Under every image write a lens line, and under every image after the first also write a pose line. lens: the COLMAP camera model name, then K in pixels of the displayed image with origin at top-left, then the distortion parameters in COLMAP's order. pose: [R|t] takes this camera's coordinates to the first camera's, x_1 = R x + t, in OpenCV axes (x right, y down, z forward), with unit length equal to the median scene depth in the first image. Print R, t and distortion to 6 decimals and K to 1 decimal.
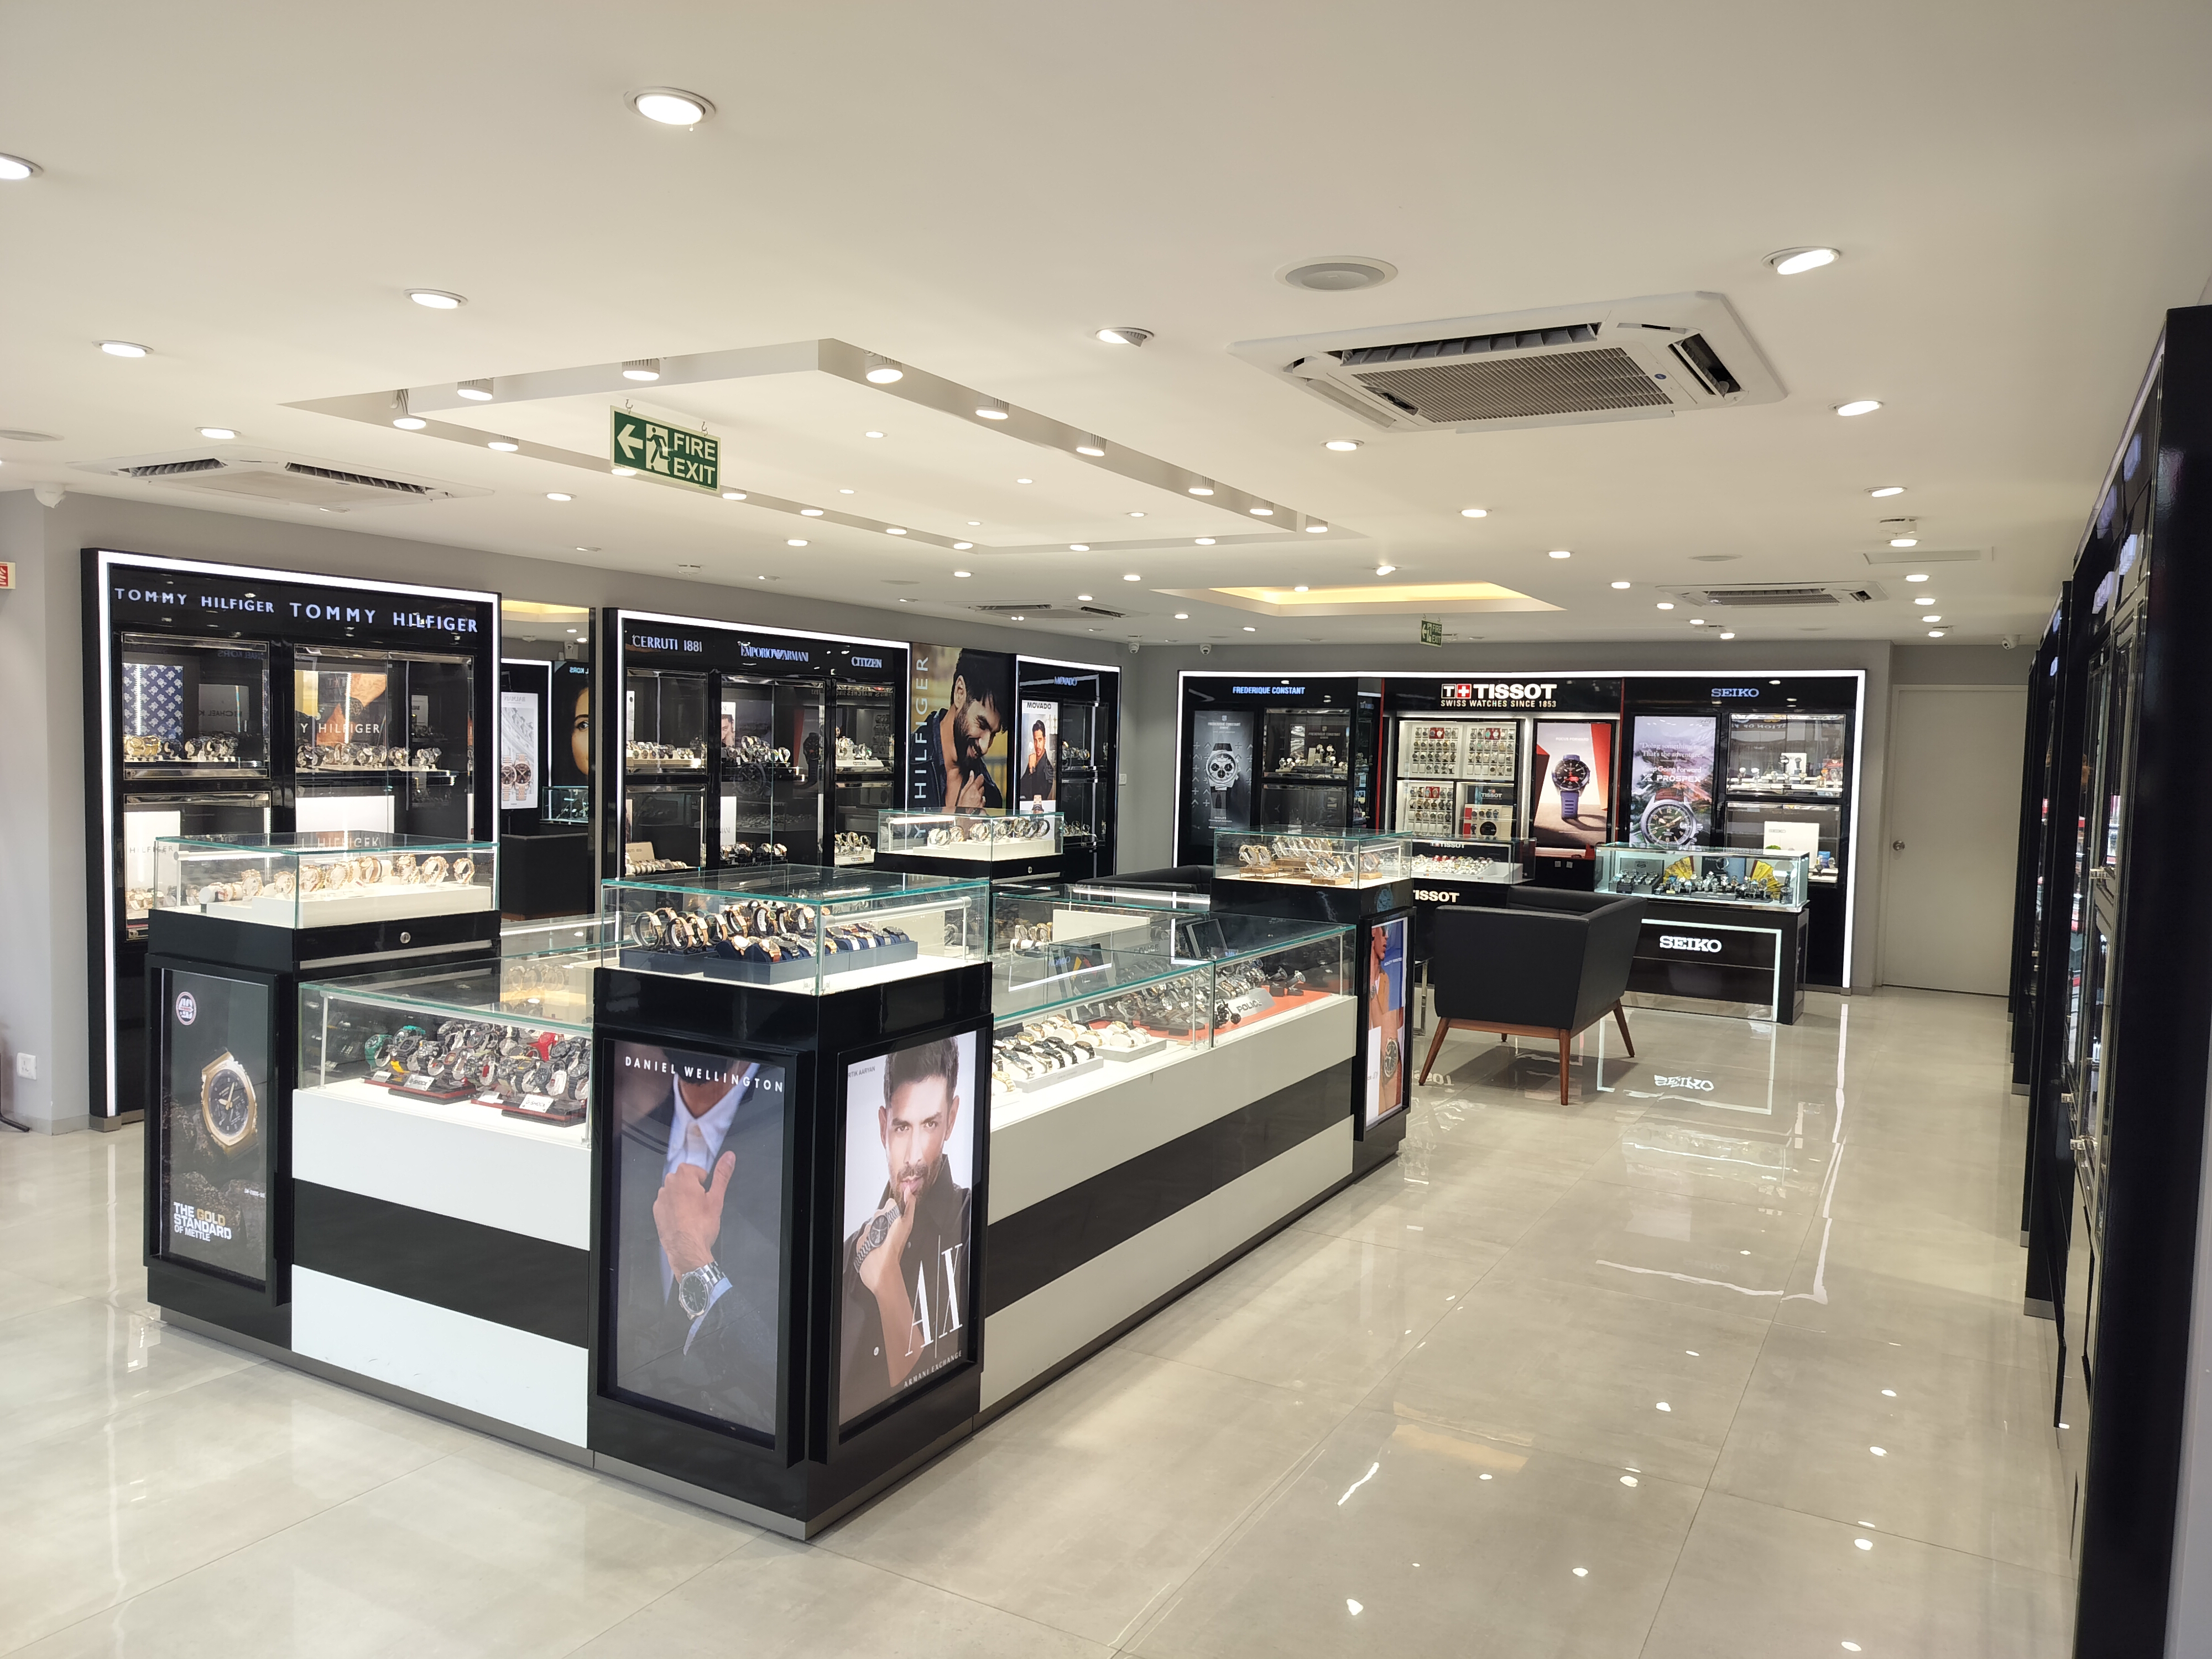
lens RADIAL K [[1561.4, 0, 1121.9], [0, 1561.4, 833.5], [0, 0, 1]] dist [0.059542, -0.080452]
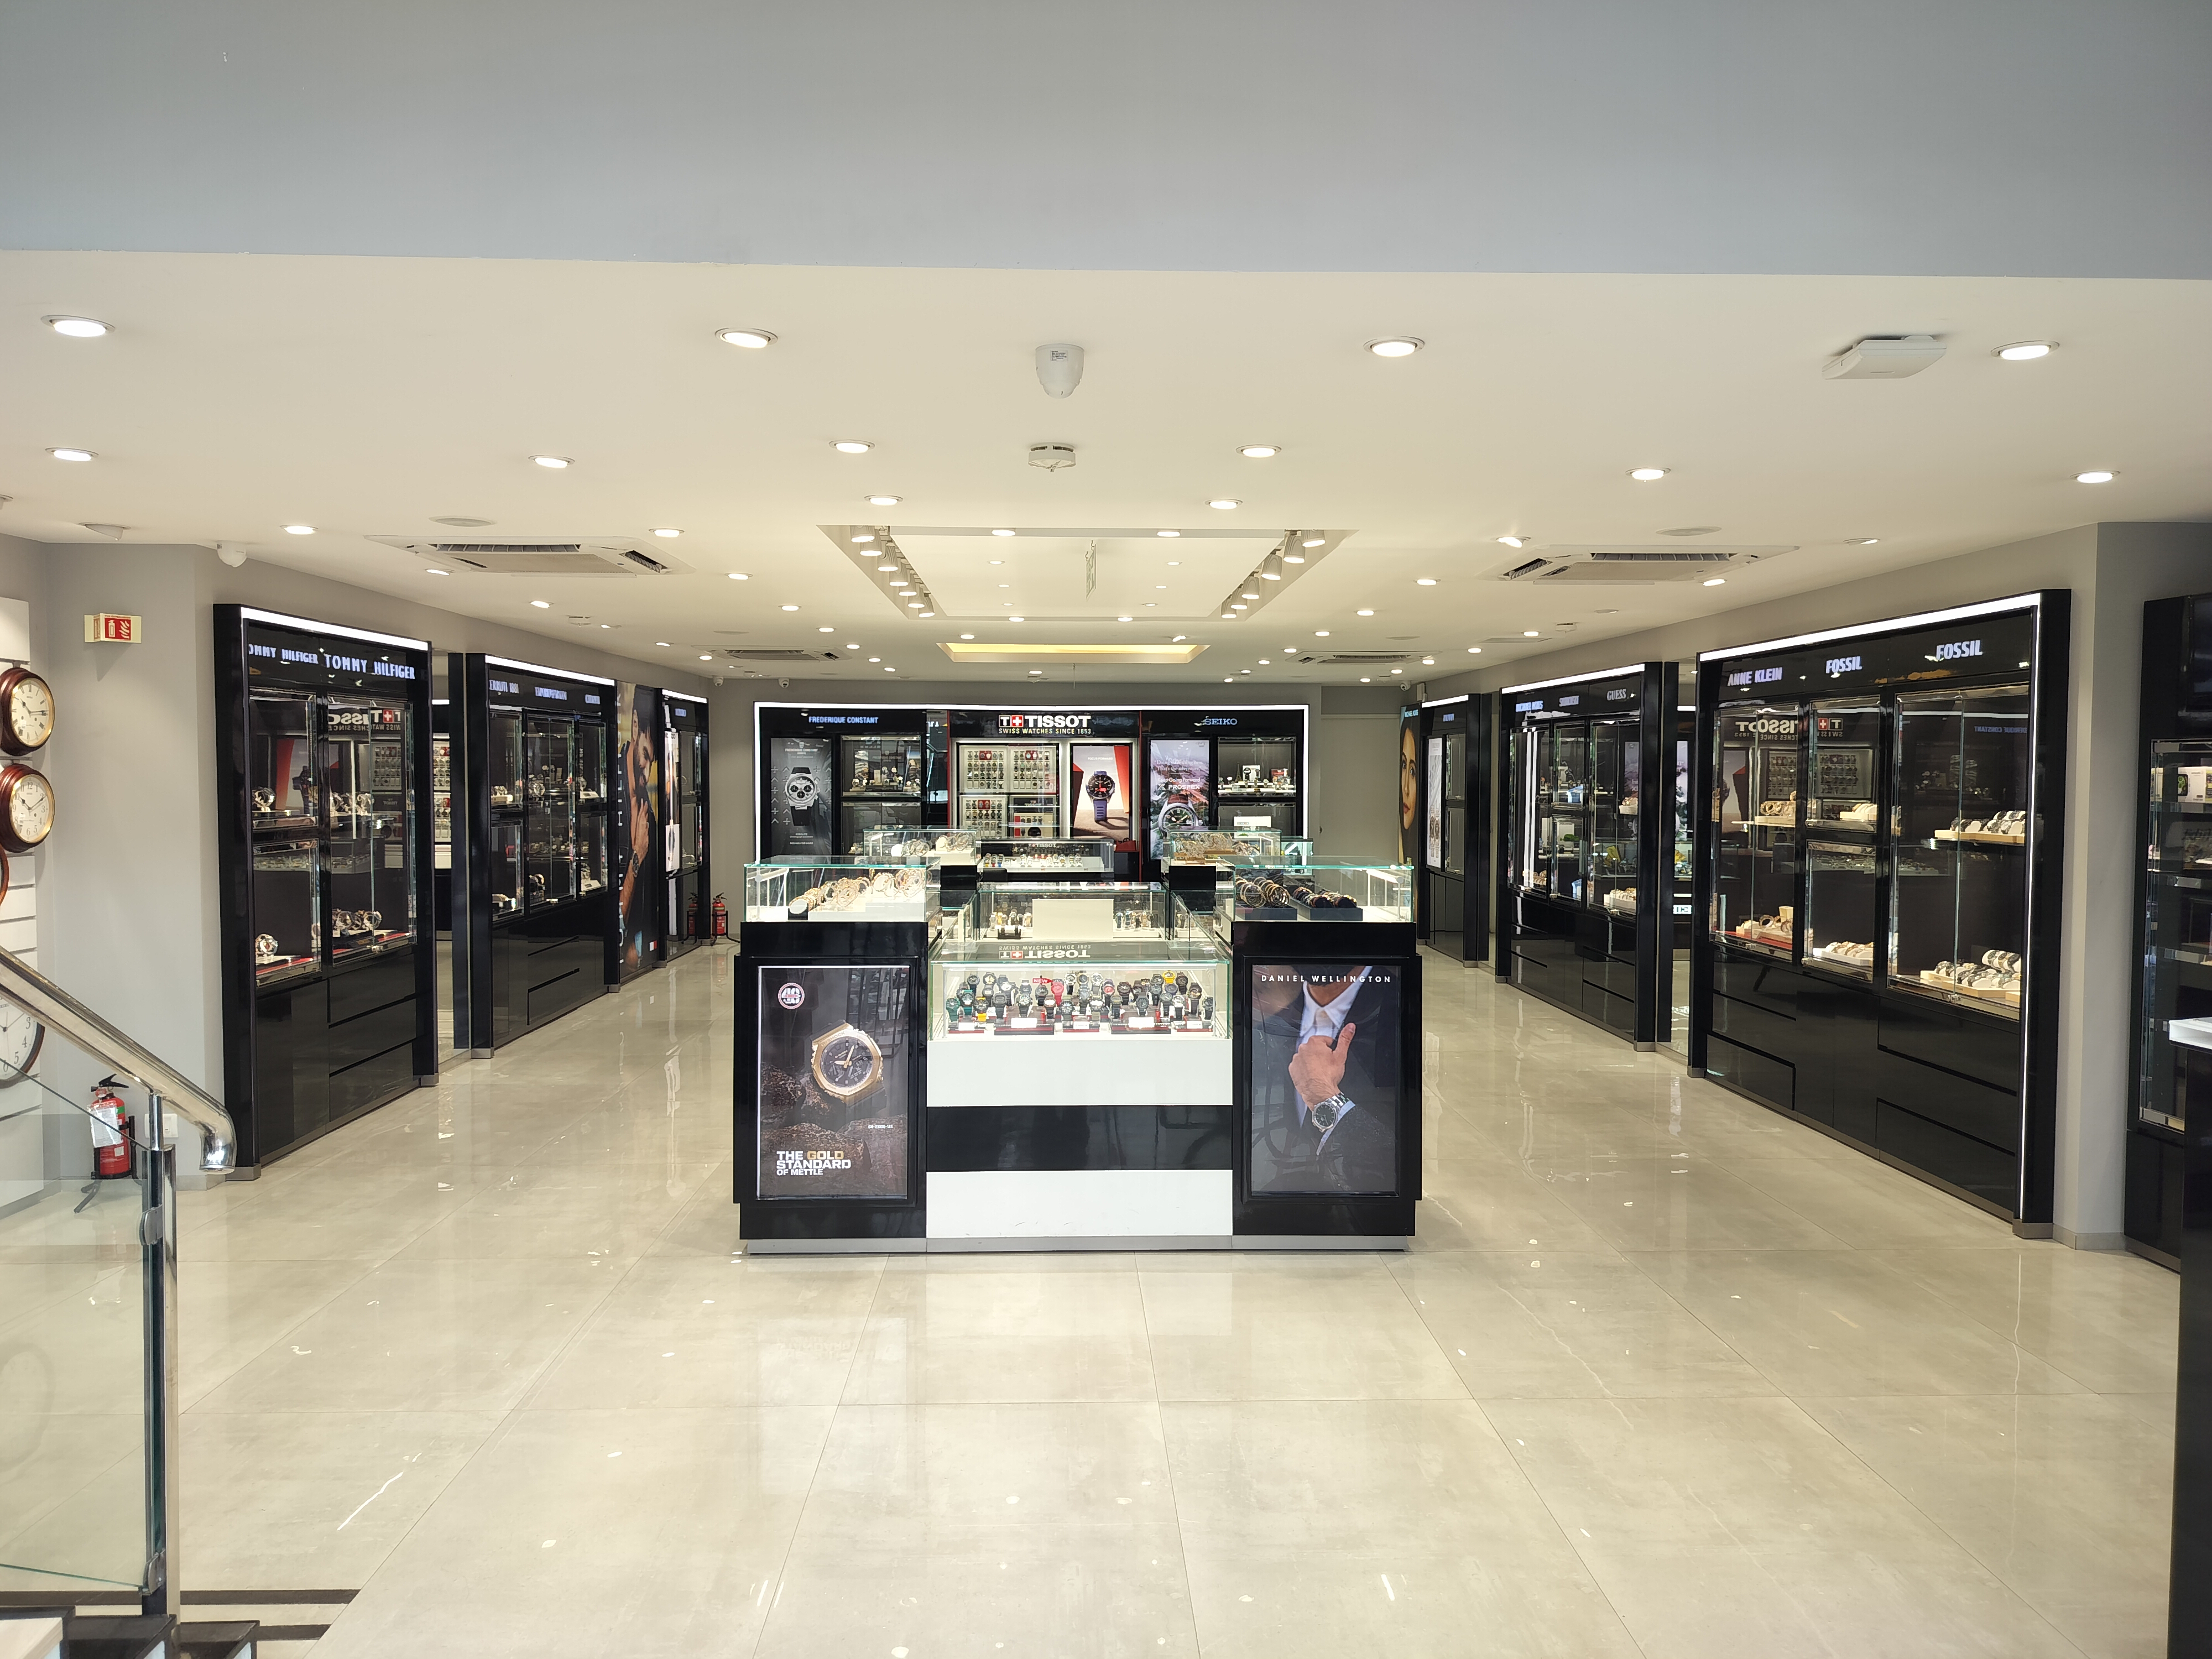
lens RADIAL K [[1522.9, 0, 1106.0], [0, 1522.9, 829.5], [0, 0, 1]] dist [0.100837, -0.164101]
pose [[0.862211, -0.045145, 0.504534, -0.672299], [0.051422, 0.998676, 0.001483, -0.008374], [-0.503933, 0.024666, 0.863391, -0.136854]]
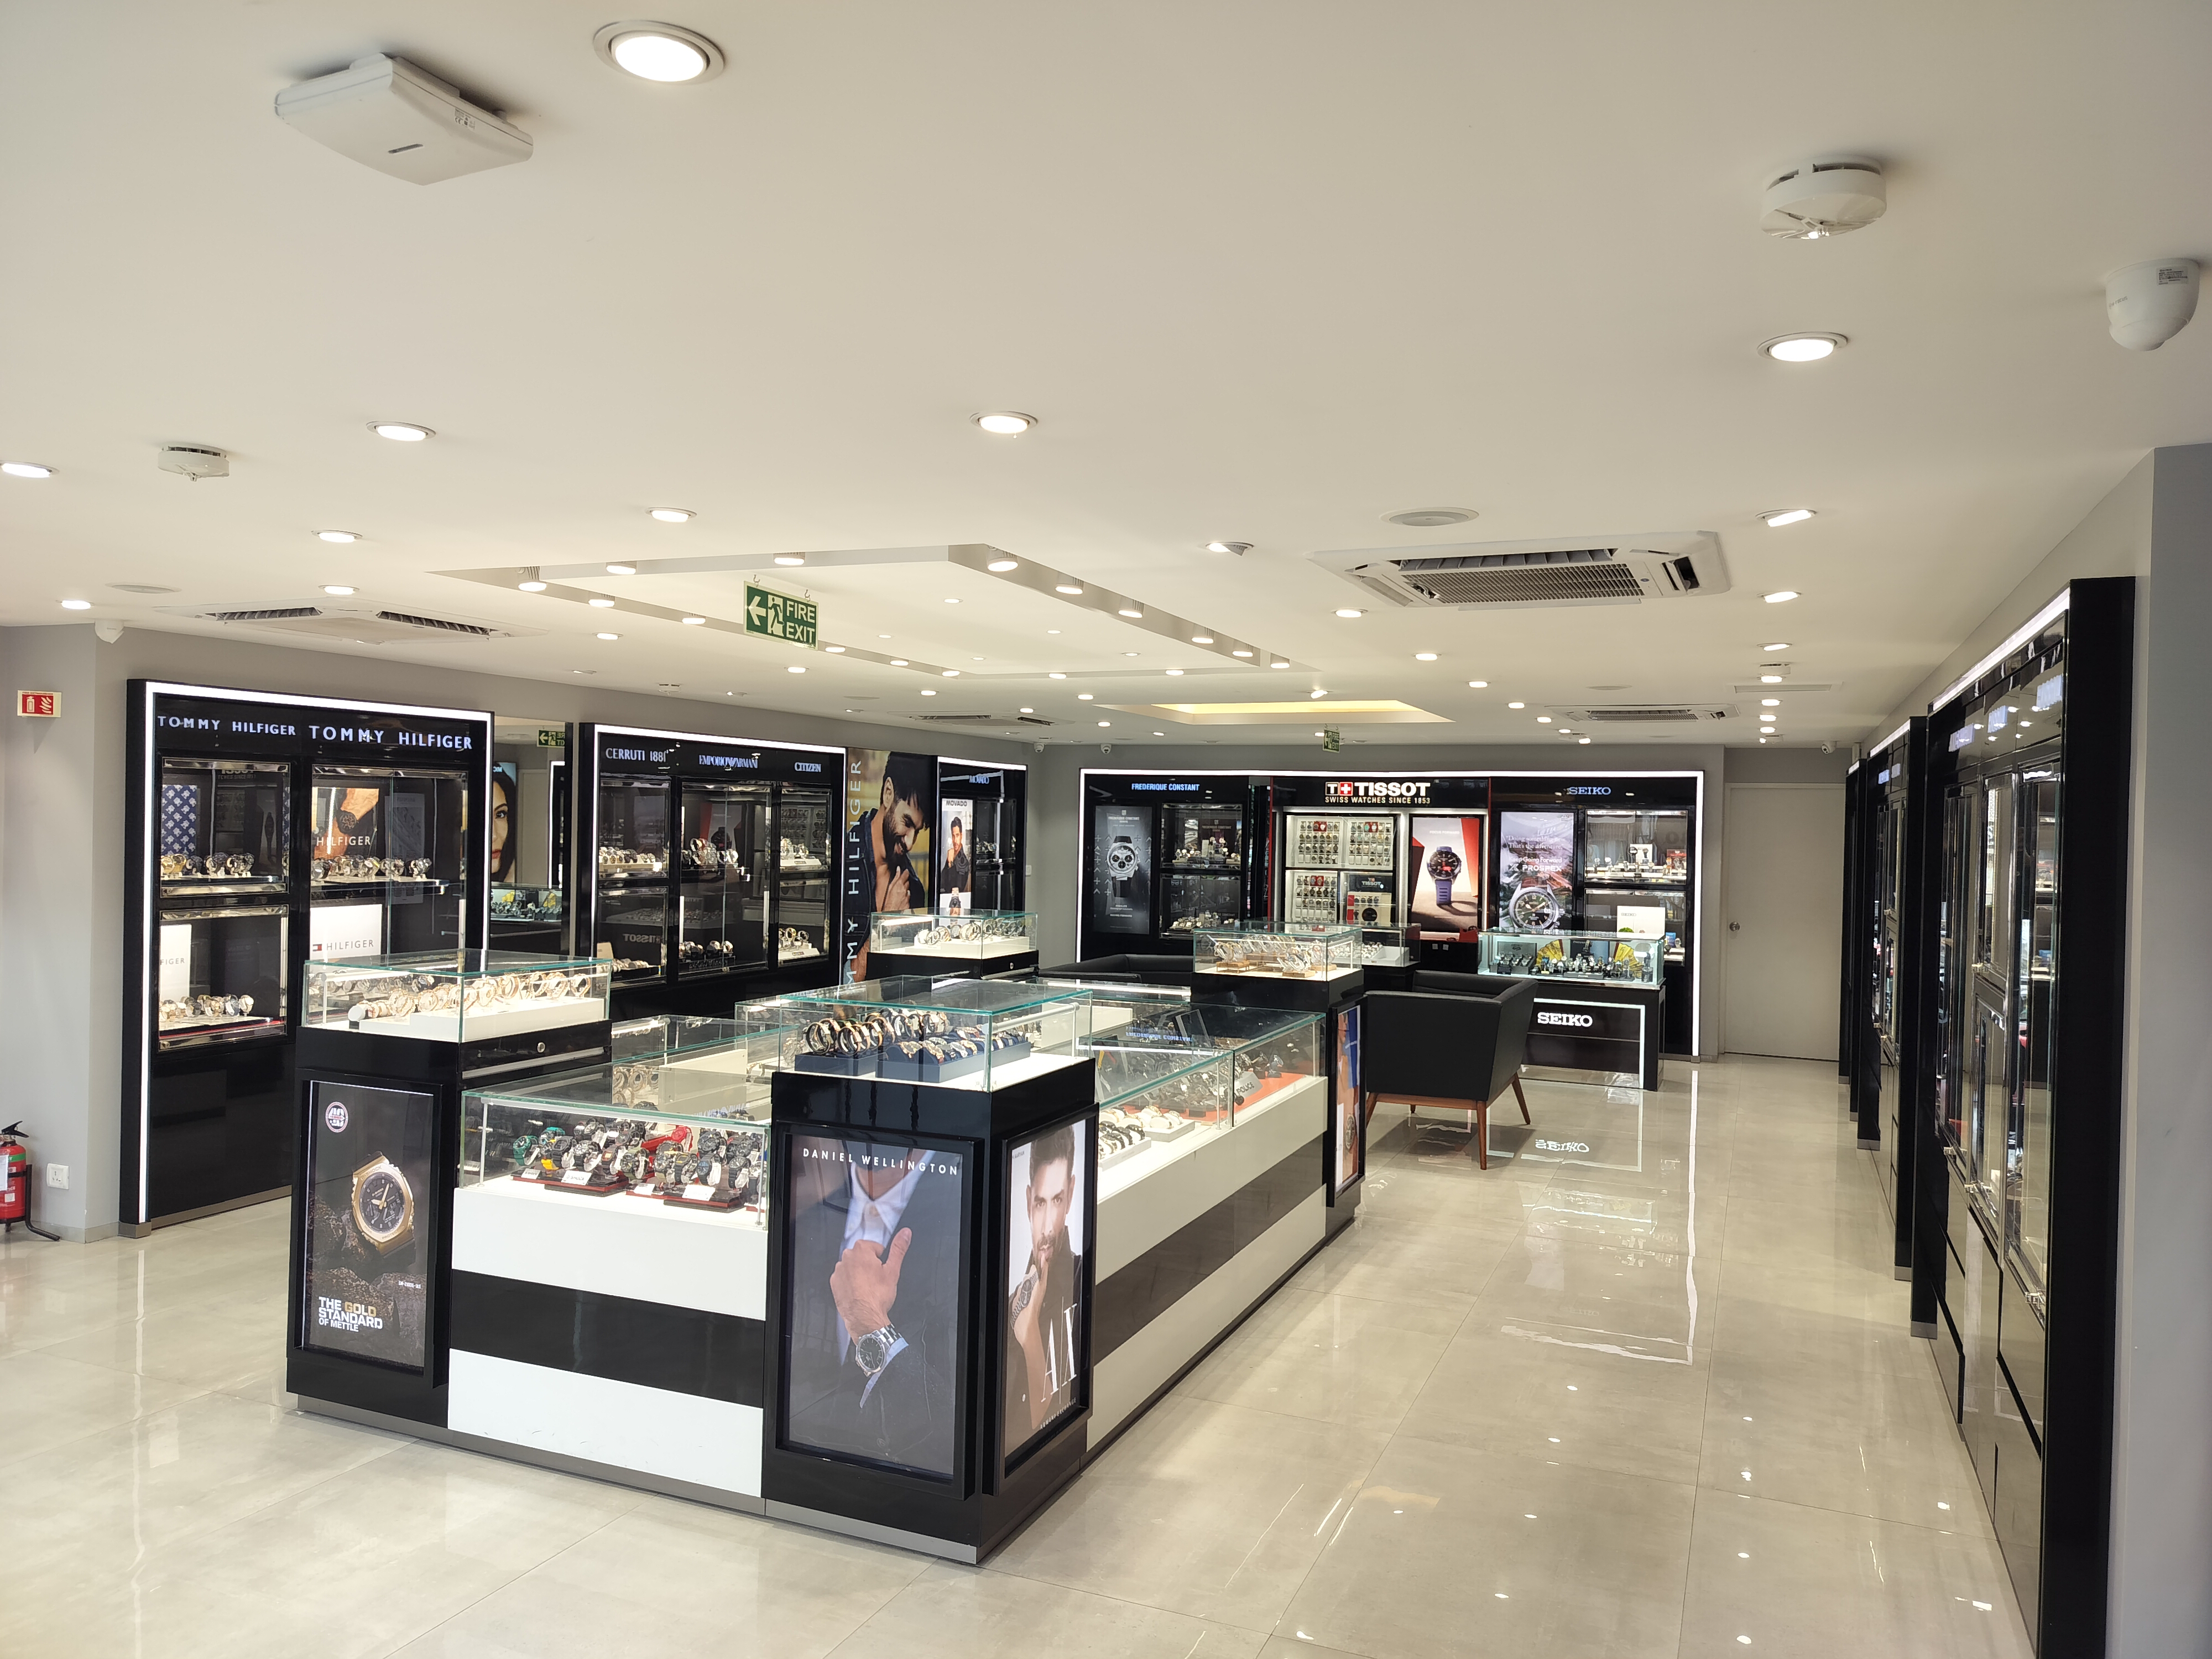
lens RADIAL K [[1537.2, 0, 1109.8], [0, 1537.2, 831.3], [0, 0, 1]] dist [0.070936, -0.101746]
pose [[0.994661, -0.007532, 0.102924, -0.113768], [0.012873, 0.998599, -0.051323, -0.017135], [-0.102394, 0.052373, 0.993364, -0.094746]]
